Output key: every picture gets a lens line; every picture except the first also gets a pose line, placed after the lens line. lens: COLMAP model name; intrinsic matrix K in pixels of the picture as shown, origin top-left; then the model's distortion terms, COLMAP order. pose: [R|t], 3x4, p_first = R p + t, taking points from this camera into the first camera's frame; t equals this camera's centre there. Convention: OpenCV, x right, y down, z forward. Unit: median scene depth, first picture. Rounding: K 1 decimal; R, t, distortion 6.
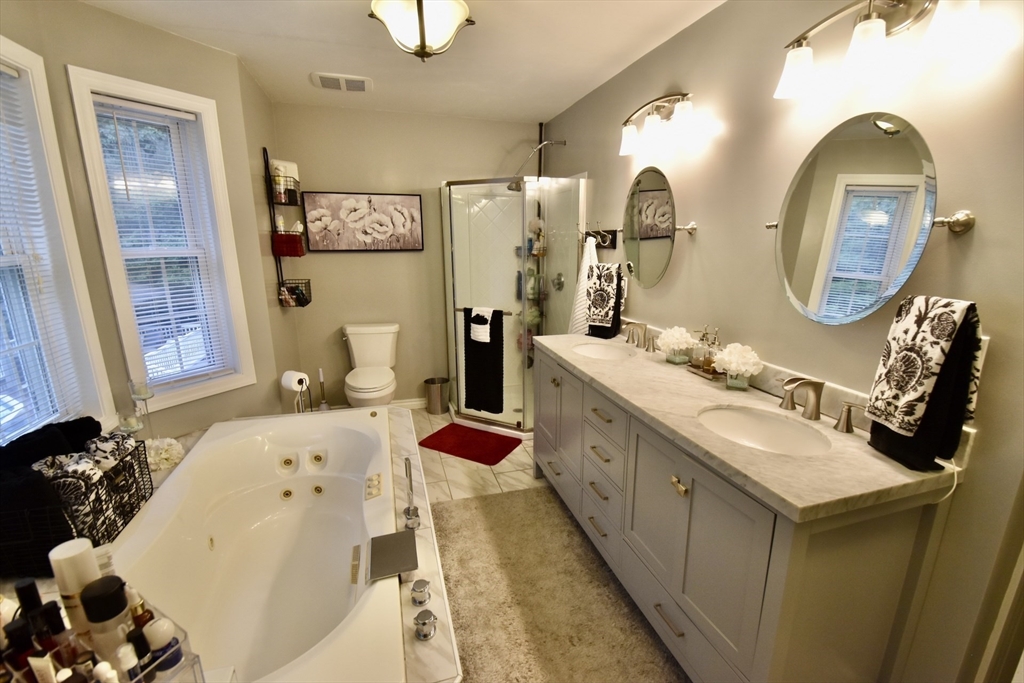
lens RADIAL K [[449.7, 0, 532.0], [0, 449.7, 351.4], [0, 0, 1]] dist [0.001160, -0.013432]
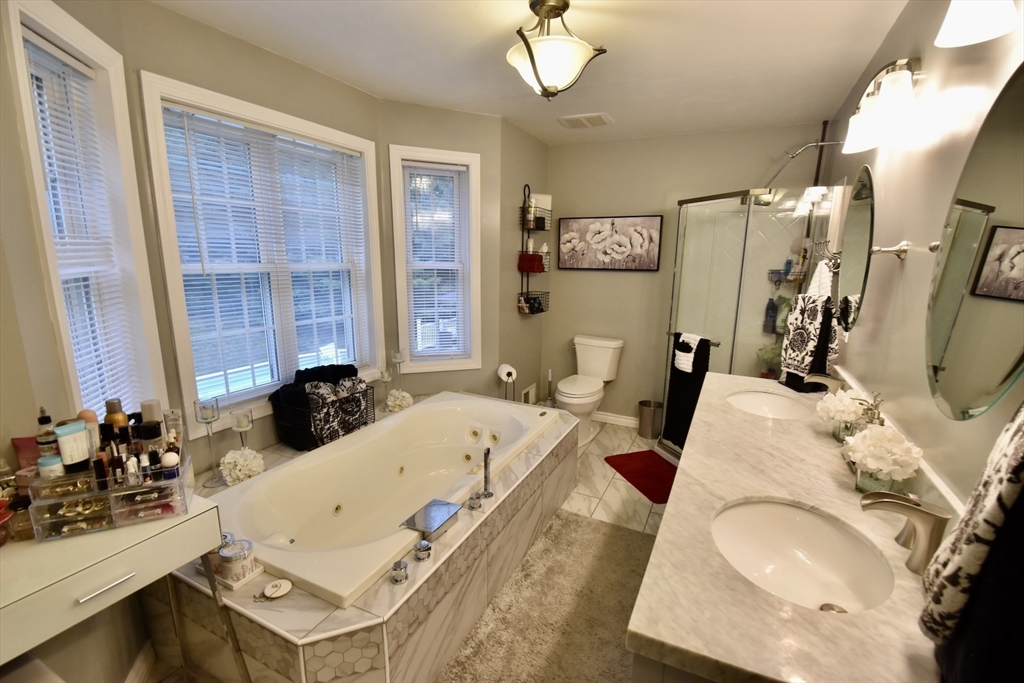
lens RADIAL K [[449.7, 0, 512.6], [0, 449.7, 350.4], [0, 0, 1]] dist [0.001160, -0.013432]
pose [[0.732109, 0.148949, -0.664703, 0.272298], [-0.178329, 0.983678, 0.024014, -0.025366], [0.657430, 0.100955, 0.746722, 0.089099]]
